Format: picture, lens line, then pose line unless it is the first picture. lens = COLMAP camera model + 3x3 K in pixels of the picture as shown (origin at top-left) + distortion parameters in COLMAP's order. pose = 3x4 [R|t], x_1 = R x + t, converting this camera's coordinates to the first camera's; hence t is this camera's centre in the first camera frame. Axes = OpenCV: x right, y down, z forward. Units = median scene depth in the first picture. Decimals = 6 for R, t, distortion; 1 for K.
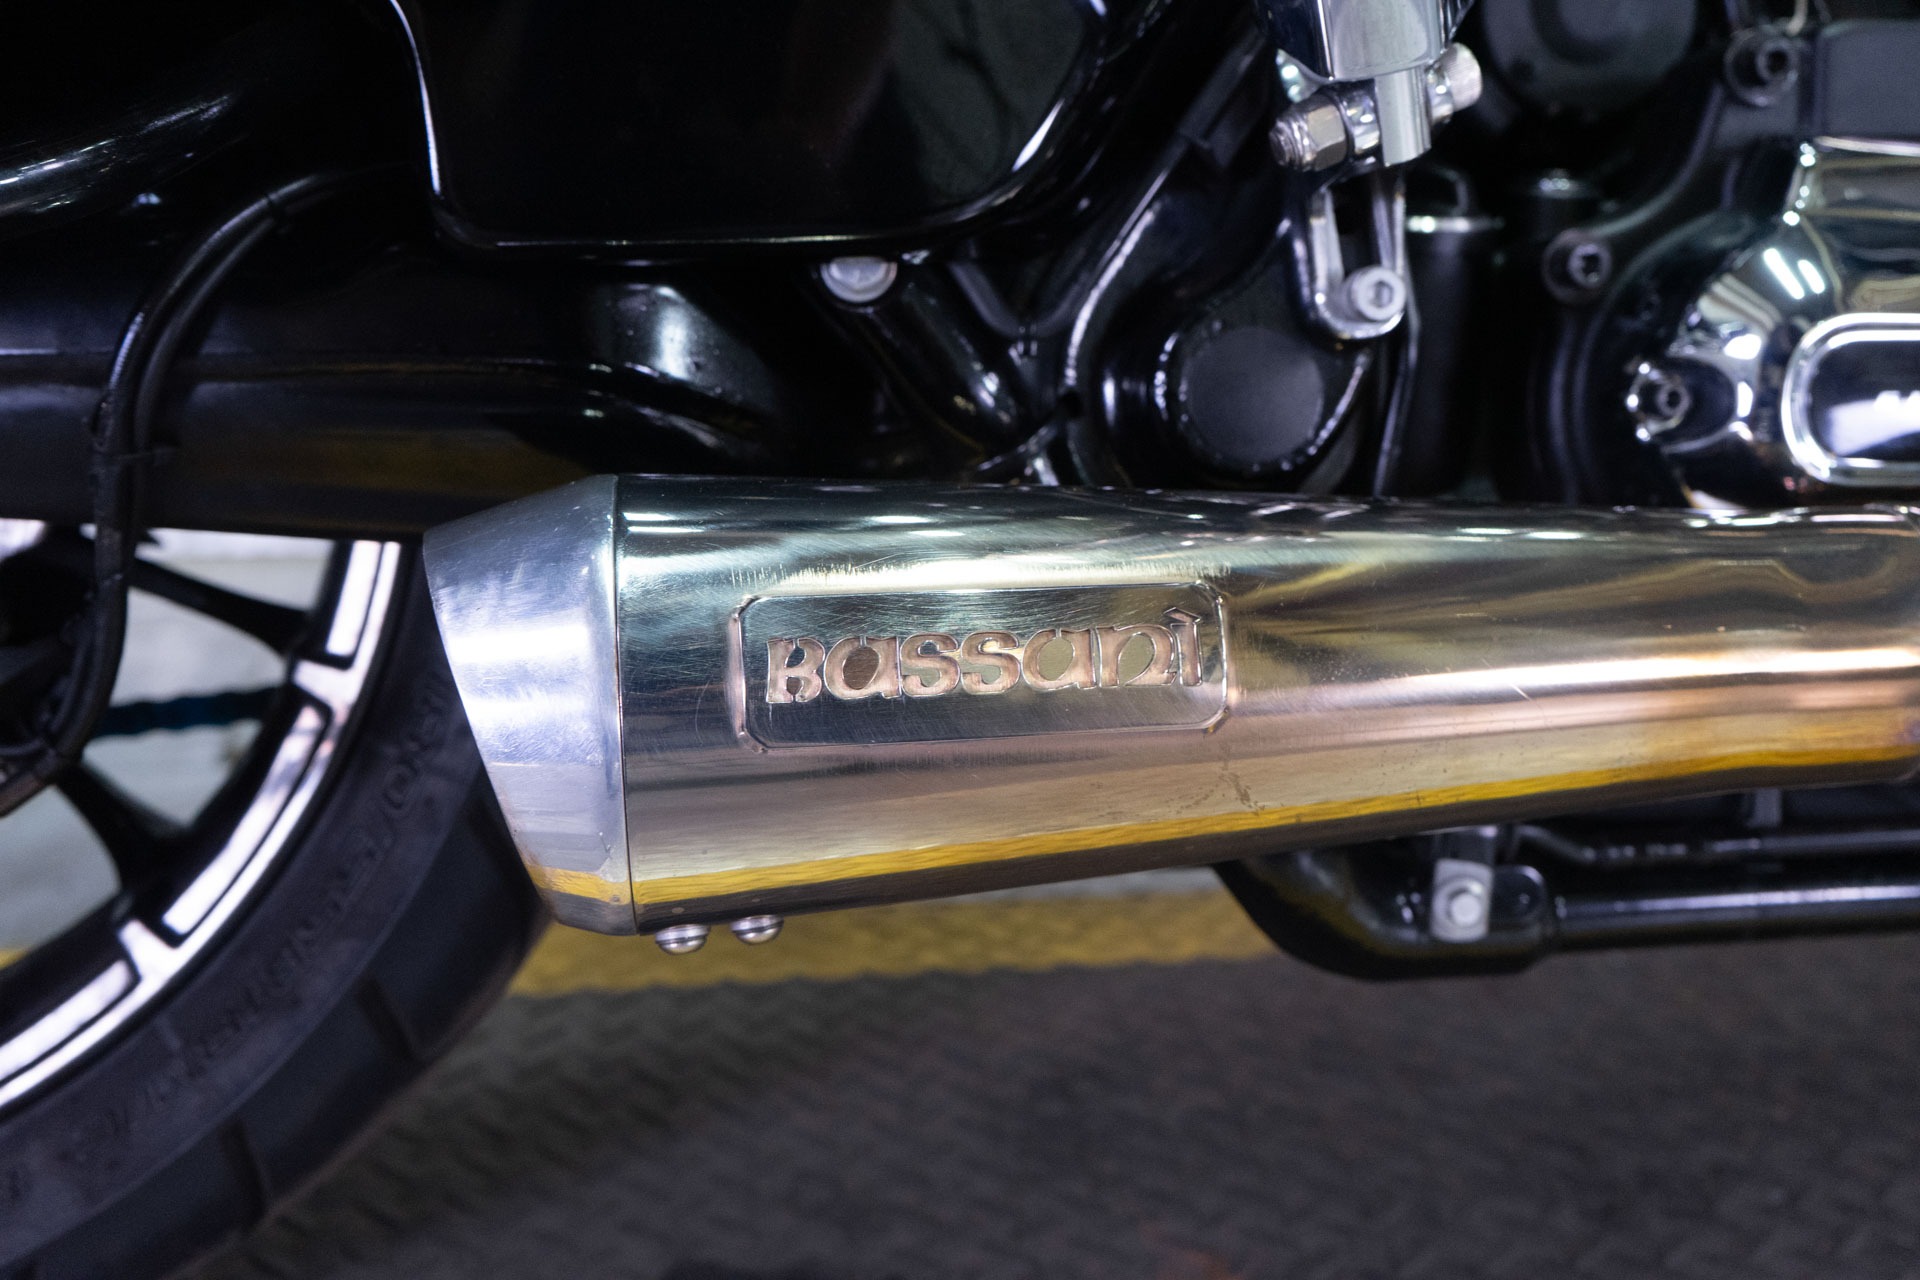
lens RADIAL K [[2064.3, 0, 960.0], [0, 2064.3, 640.0], [0, 0, 1]] dist [0.005771, 0.012740]
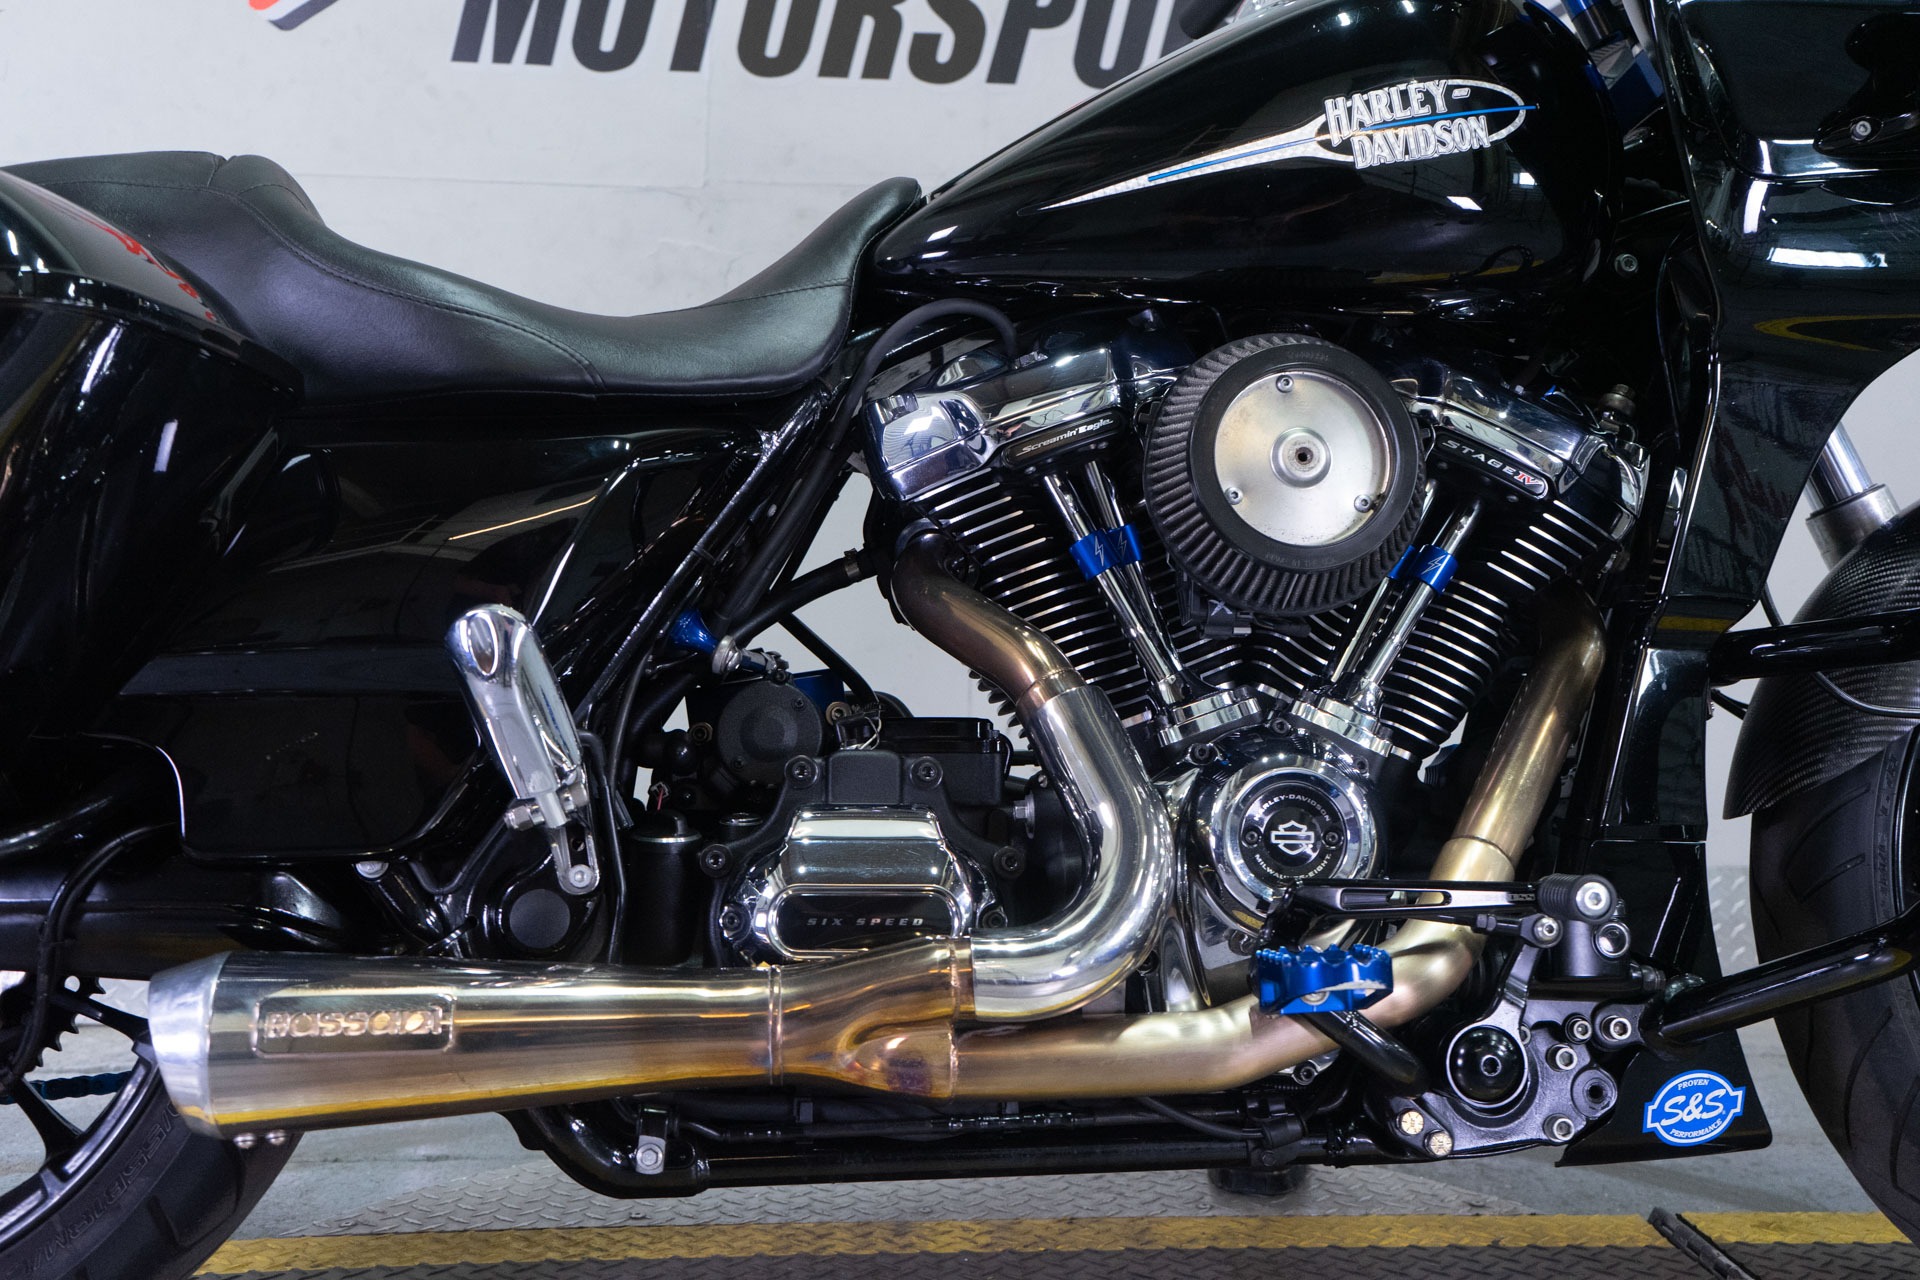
lens RADIAL K [[2064.3, 0, 960.0], [0, 2064.3, 640.0], [0, 0, 1]] dist [0.005771, 0.012740]
pose [[0.998700, -0.004122, -0.050807, 0.688118], [-0.008333, 0.970117, -0.242494, 0.127244], [0.050288, 0.242602, 0.968822, -1.213333]]
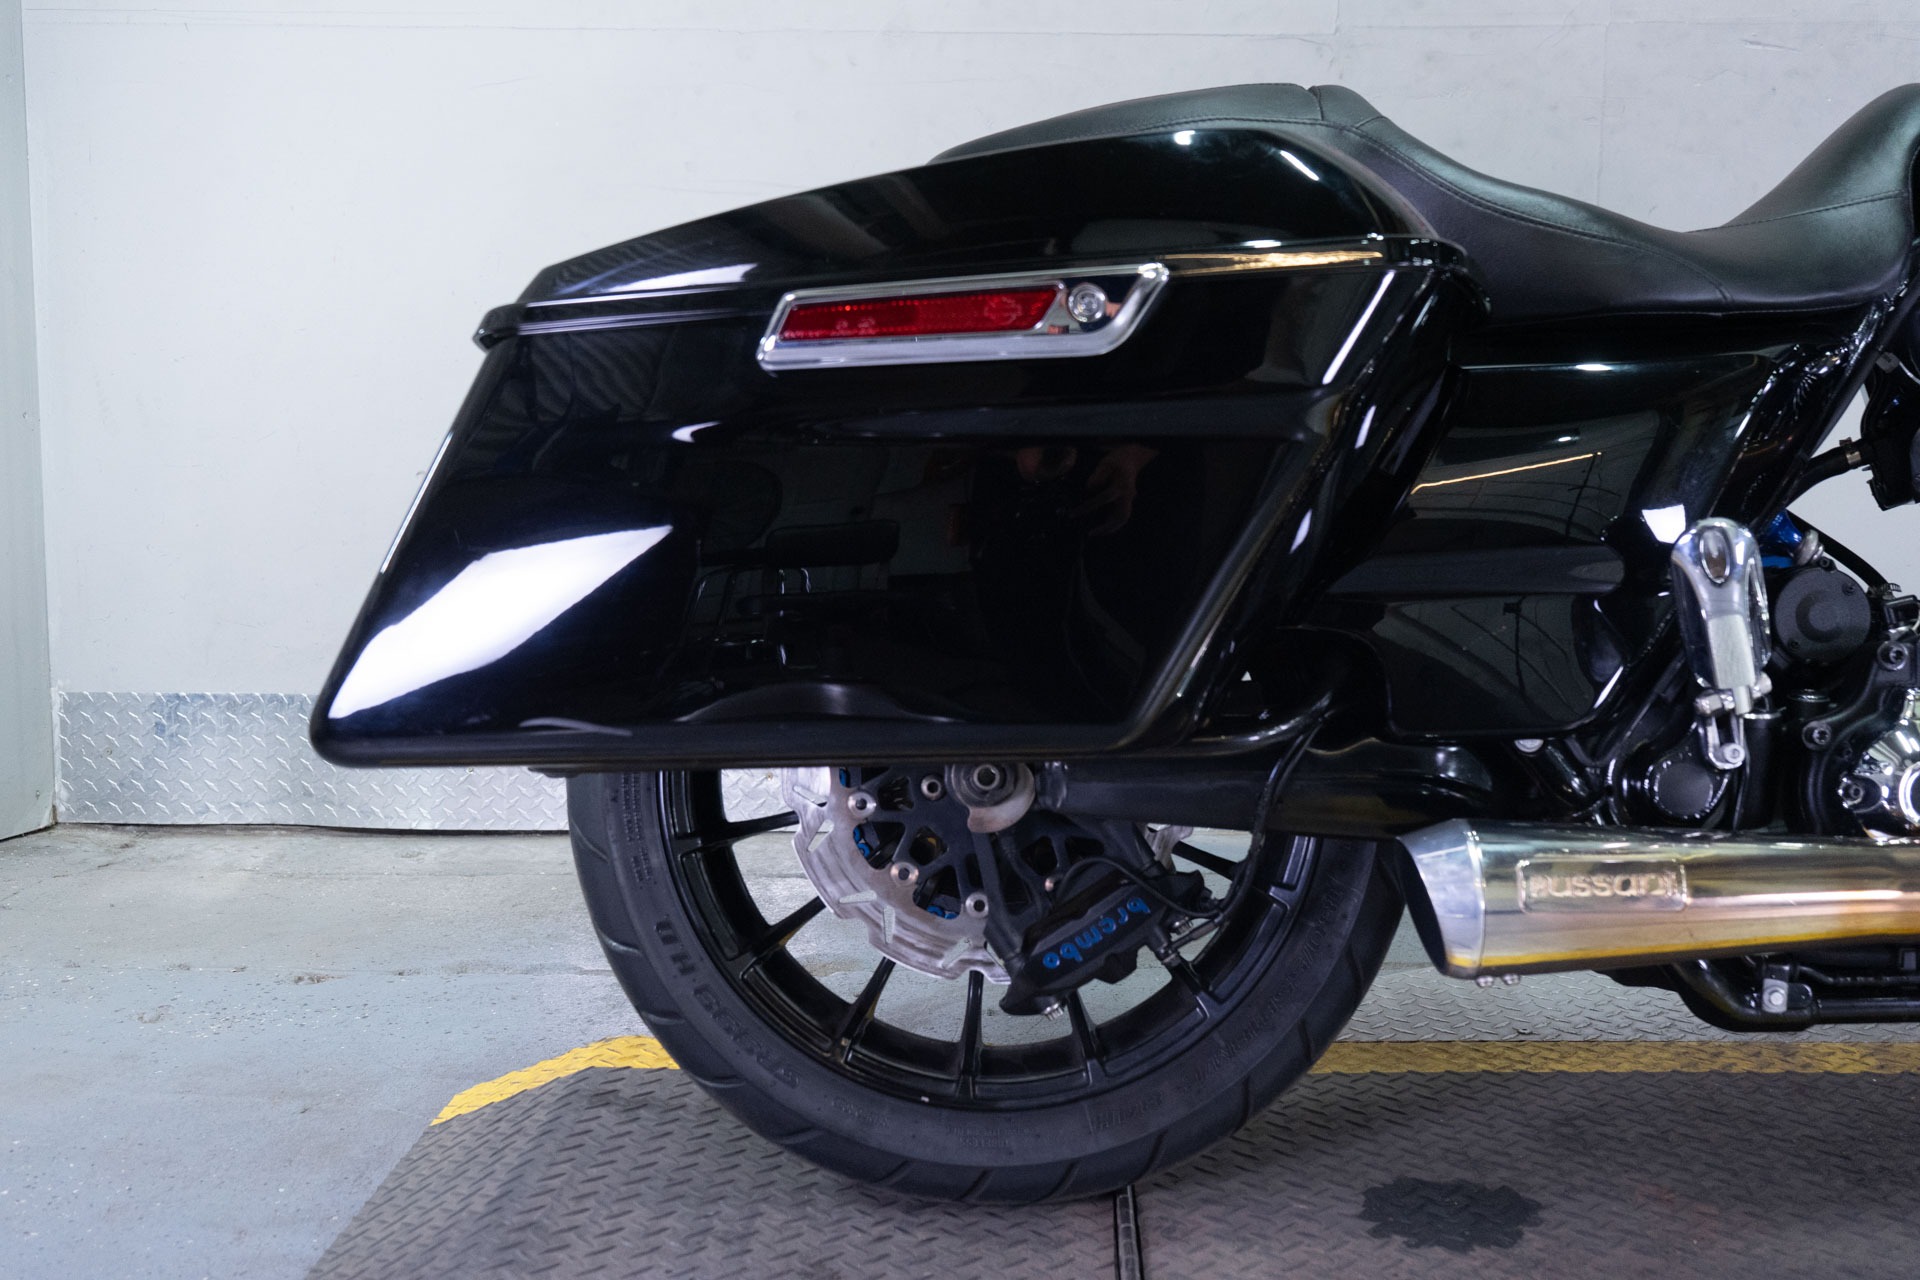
lens RADIAL K [[2037.4, 0, 960.0], [0, 2037.4, 640.0], [0, 0, 1]] dist [0.009590, -0.012438]
pose [[0.988406, 0.003975, -0.151783, -0.348258], [-0.024773, 0.990484, -0.135378, 0.061927], [0.149800, 0.137569, 0.979099, -1.577556]]
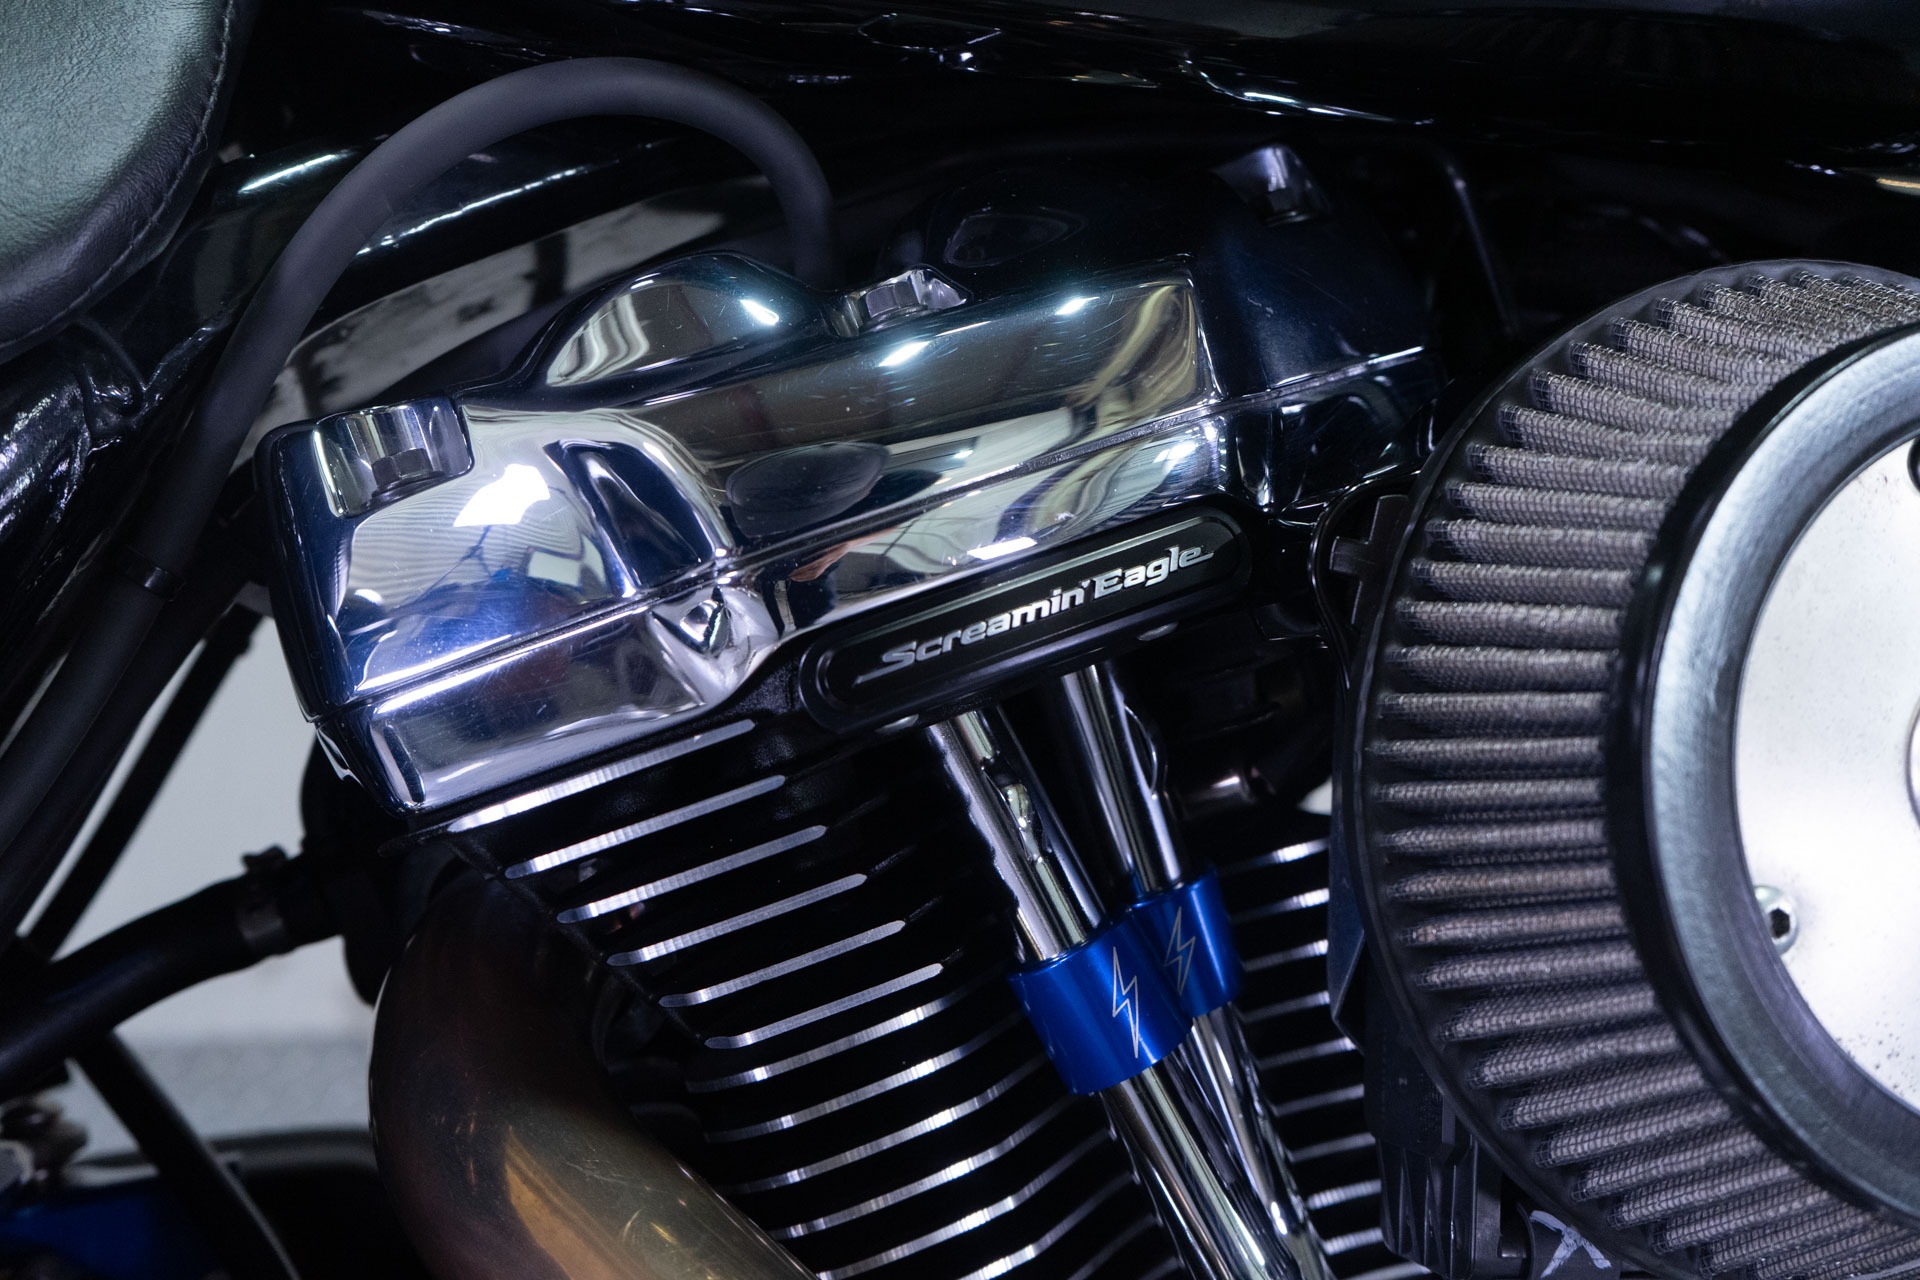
lens RADIAL K [[2064.3, 0, 960.0], [0, 2064.3, 640.0], [0, 0, 1]] dist [0.005771, 0.012740]
pose [[0.990045, 0.020030, 0.139320, 0.580554], [0.006267, 0.982567, -0.185804, -0.538641], [-0.140613, 0.184827, 0.972660, 0.402576]]
